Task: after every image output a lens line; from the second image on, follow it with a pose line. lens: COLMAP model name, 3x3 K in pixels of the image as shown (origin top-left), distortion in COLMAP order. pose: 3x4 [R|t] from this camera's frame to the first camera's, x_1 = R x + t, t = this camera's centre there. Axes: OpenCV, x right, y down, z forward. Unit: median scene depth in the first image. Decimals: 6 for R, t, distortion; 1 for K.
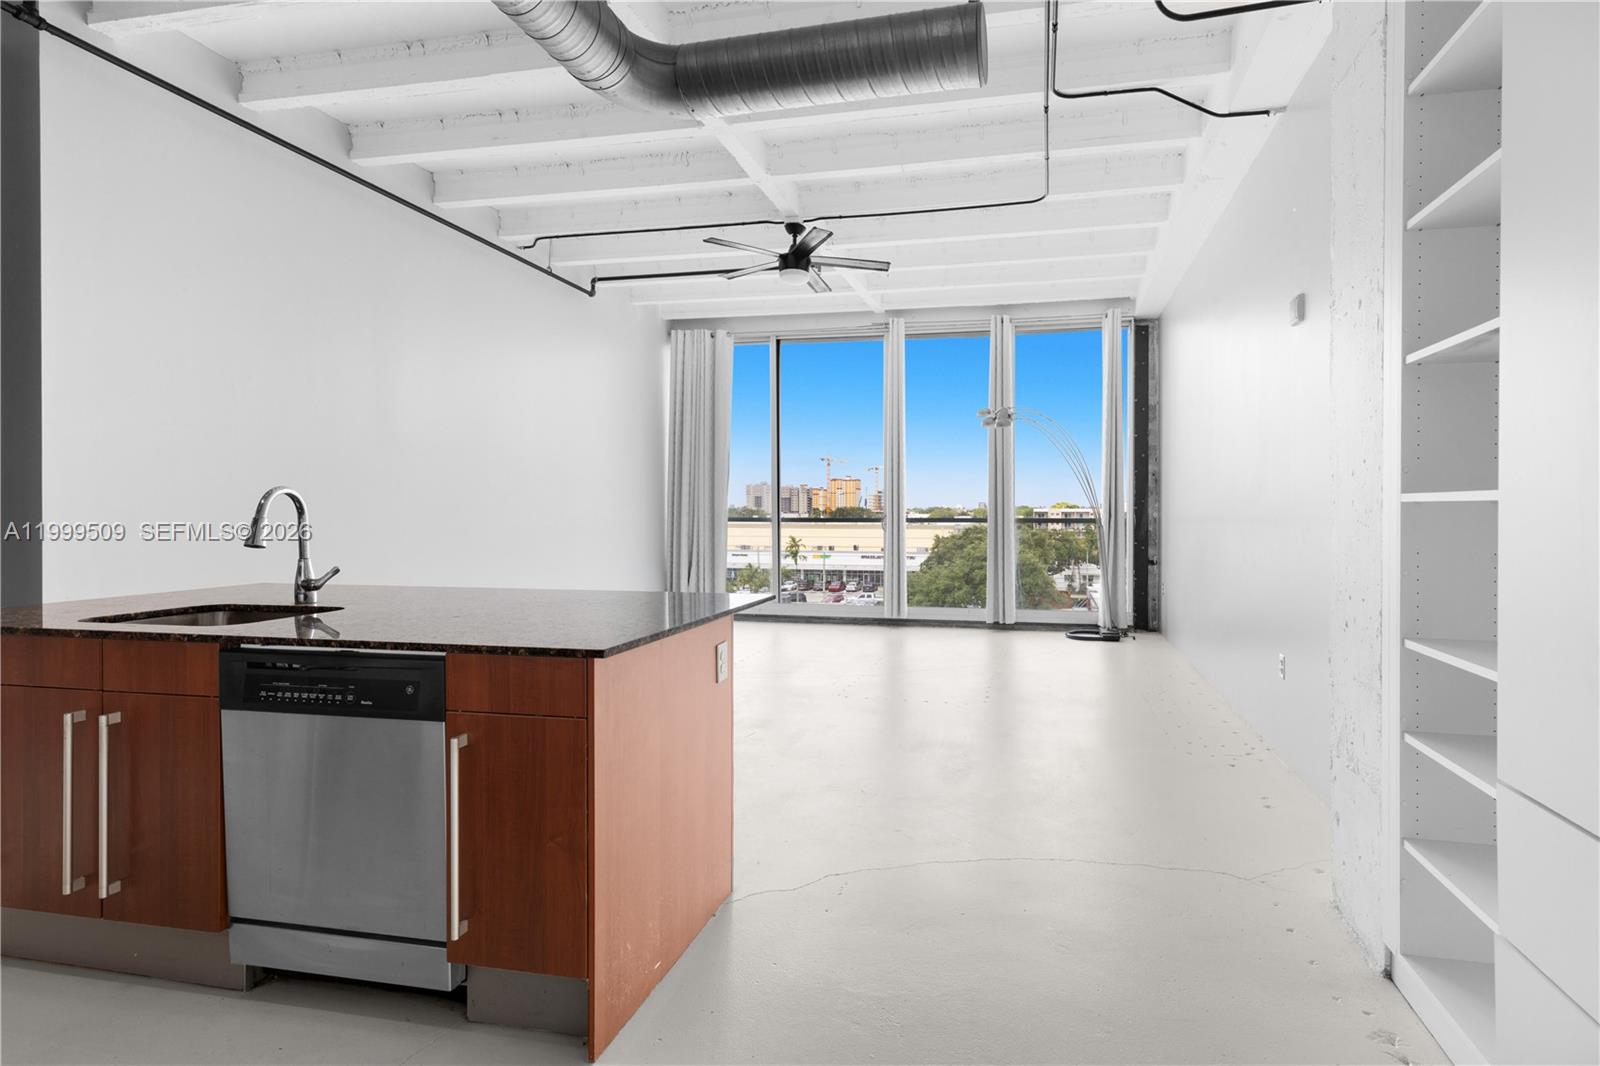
lens RADIAL K [[770.5, 0, 887.5], [0, 770.5, 511.0], [0, 0, 1]] dist [0.000866, -0.001472]
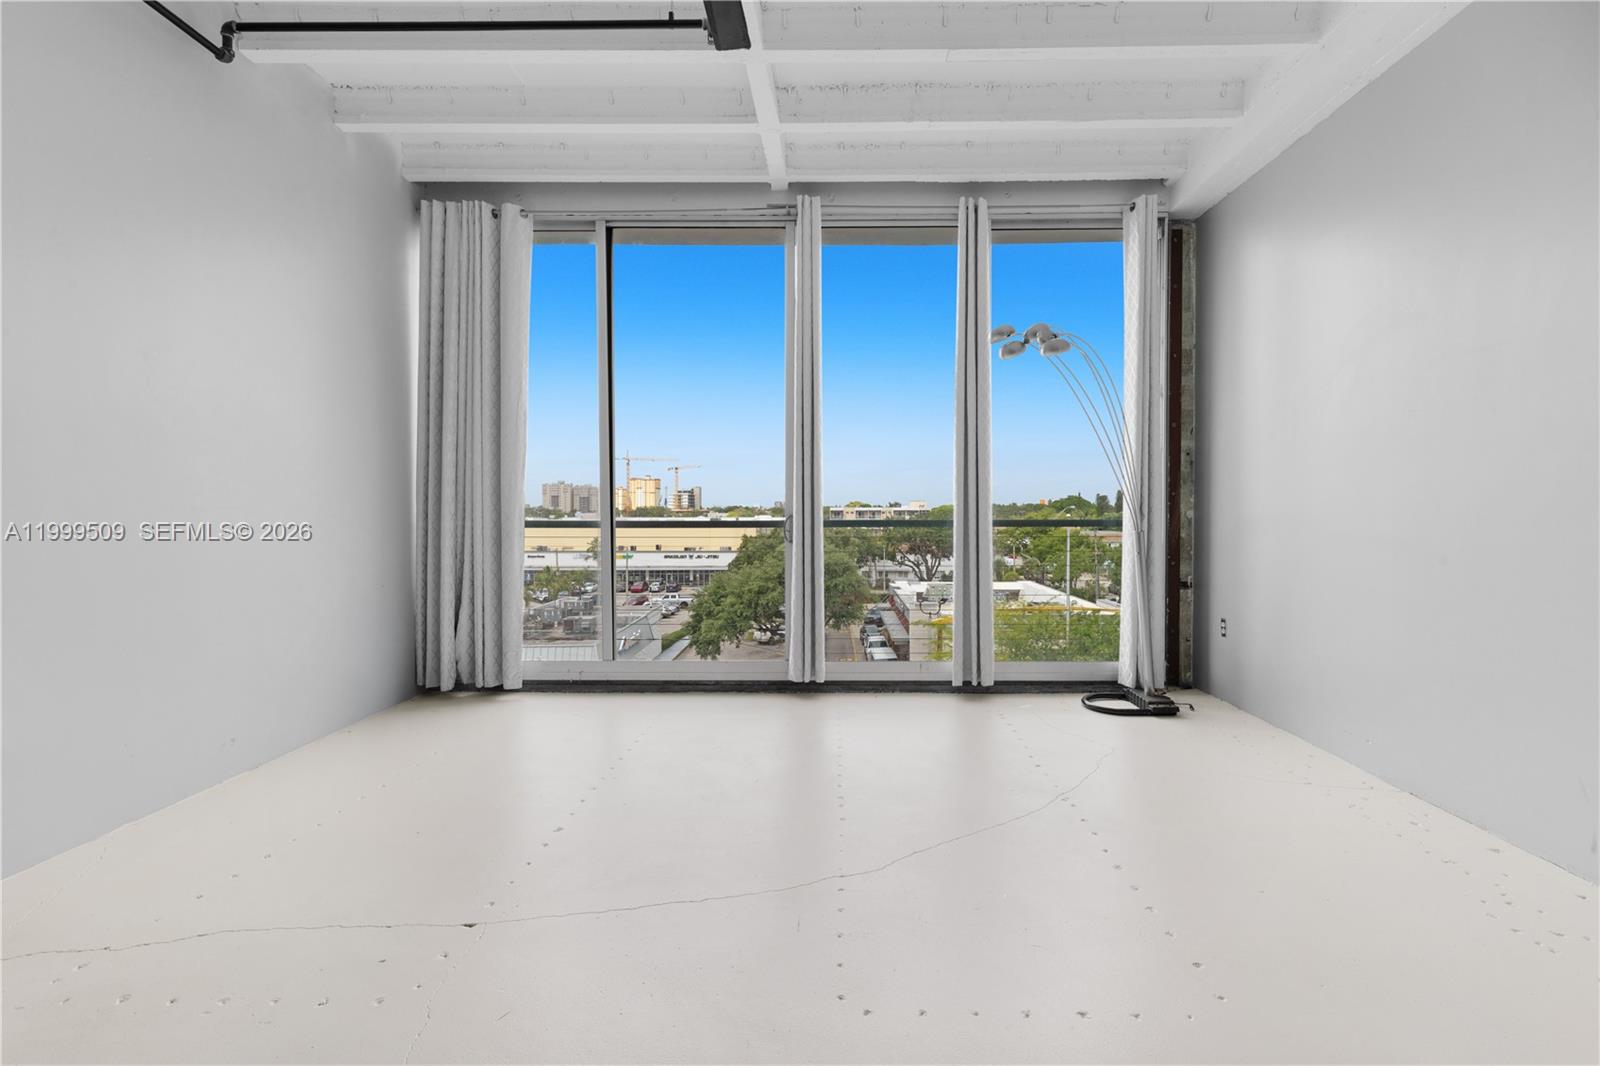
lens RADIAL K [[730.8, 0, 824.5], [0, 730.8, 519.7], [0, 0, 1]] dist [0.011794, -0.001795]
pose [[0.982599, -0.003352, 0.185708, -0.075684], [0.001017, 0.999919, 0.012668, 0.000805], [-0.185736, -0.012259, 0.982523, 0.361350]]
